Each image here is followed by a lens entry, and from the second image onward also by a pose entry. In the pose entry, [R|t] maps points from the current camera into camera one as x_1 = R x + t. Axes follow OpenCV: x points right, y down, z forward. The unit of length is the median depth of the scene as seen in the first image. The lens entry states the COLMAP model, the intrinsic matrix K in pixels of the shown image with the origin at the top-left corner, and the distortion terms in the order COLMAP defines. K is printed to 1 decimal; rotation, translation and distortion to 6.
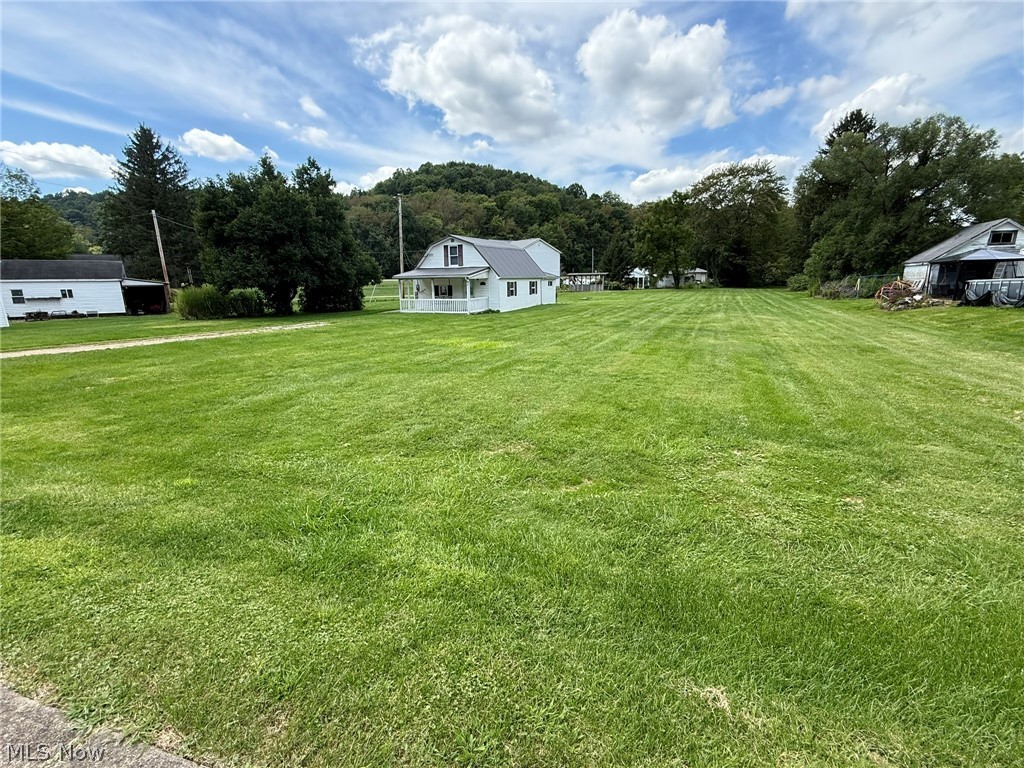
lens RADIAL K [[484.5, 0, 513.0], [0, 484.5, 390.3], [0, 0, 1]] dist [0.004184, -0.000173]
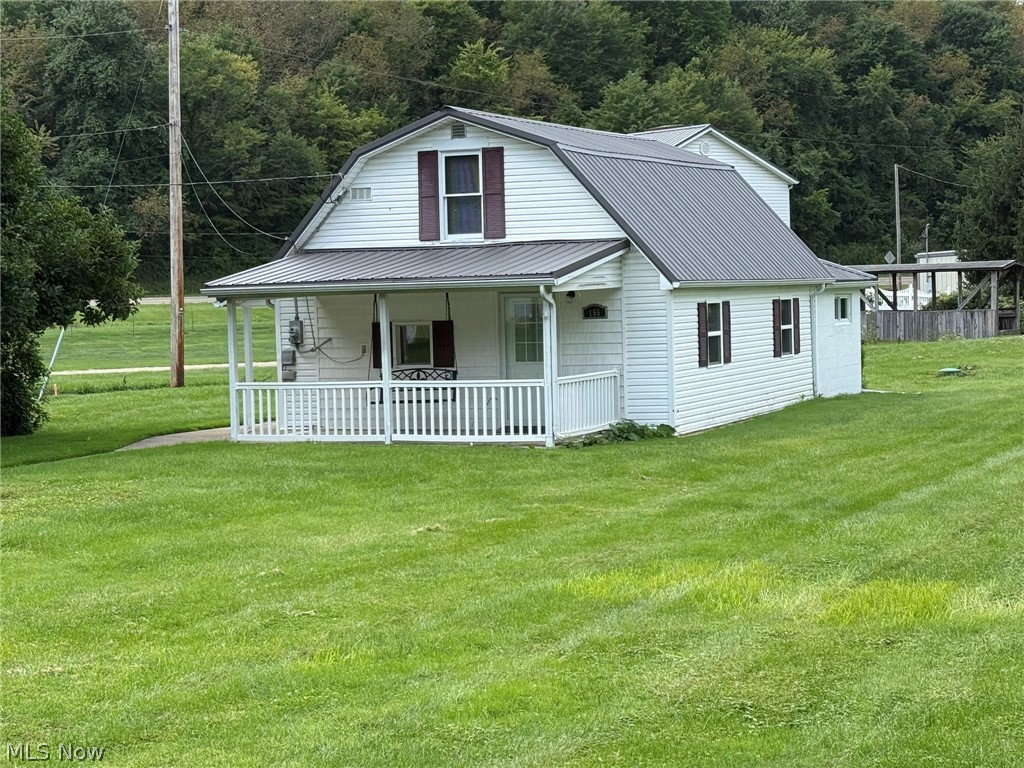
lens RADIAL K [[2025.2, 0, 512.0], [0, 2025.2, 384.0], [0, 0, 1]] dist [0.172200, 0.074510]
pose [[0.999936, -0.011084, 0.002306, -0.097445], [0.011318, 0.983650, -0.179735, -0.015543], [-0.000276, 0.179750, 0.983712, 0.066695]]
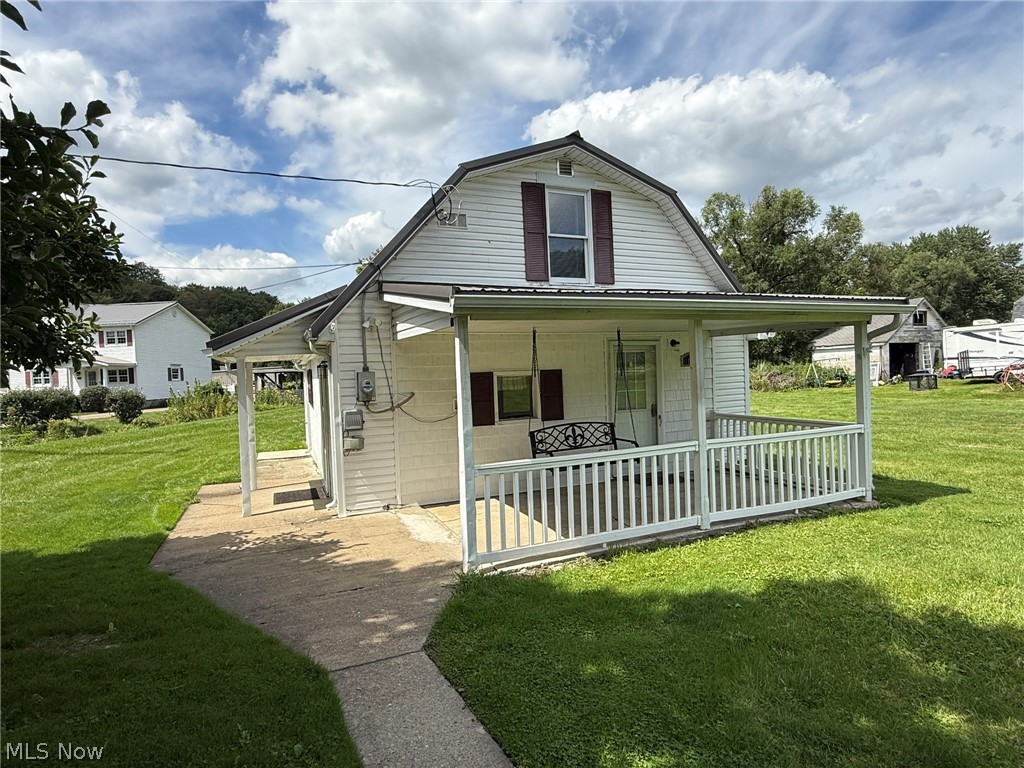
lens RADIAL K [[571.4, 0, 512.0], [0, 571.4, 384.0], [0, 0, 1]] dist [0.002250, 0.000392]
pose [[0.672619, -0.021079, 0.739689, -0.314827], [0.190089, 0.970973, -0.145183, -0.172664], [-0.715157, 0.238260, 0.657101, 0.825403]]
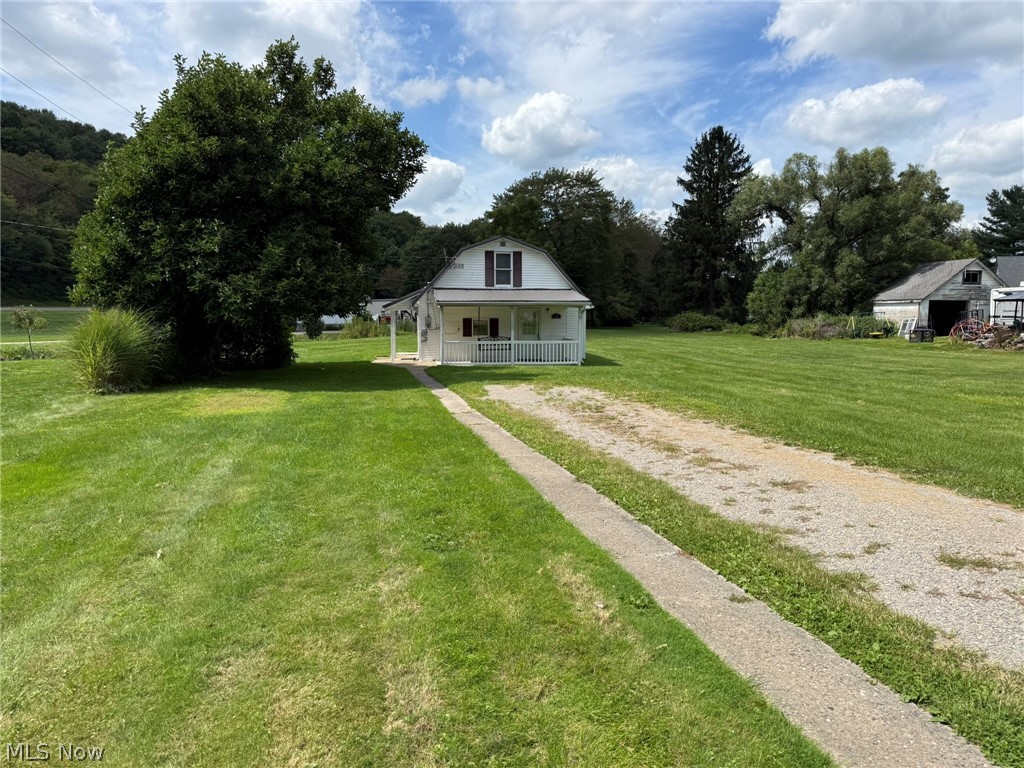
lens RADIAL K [[723.2, 0, 512.0], [0, 723.2, 384.0], [0, 0, 1]] dist [0.029298, -0.001519]
pose [[0.842524, -0.036737, 0.537404, -0.565910], [0.105321, 0.989650, -0.097465, -0.049459], [-0.528262, 0.138717, 0.837674, 0.261465]]
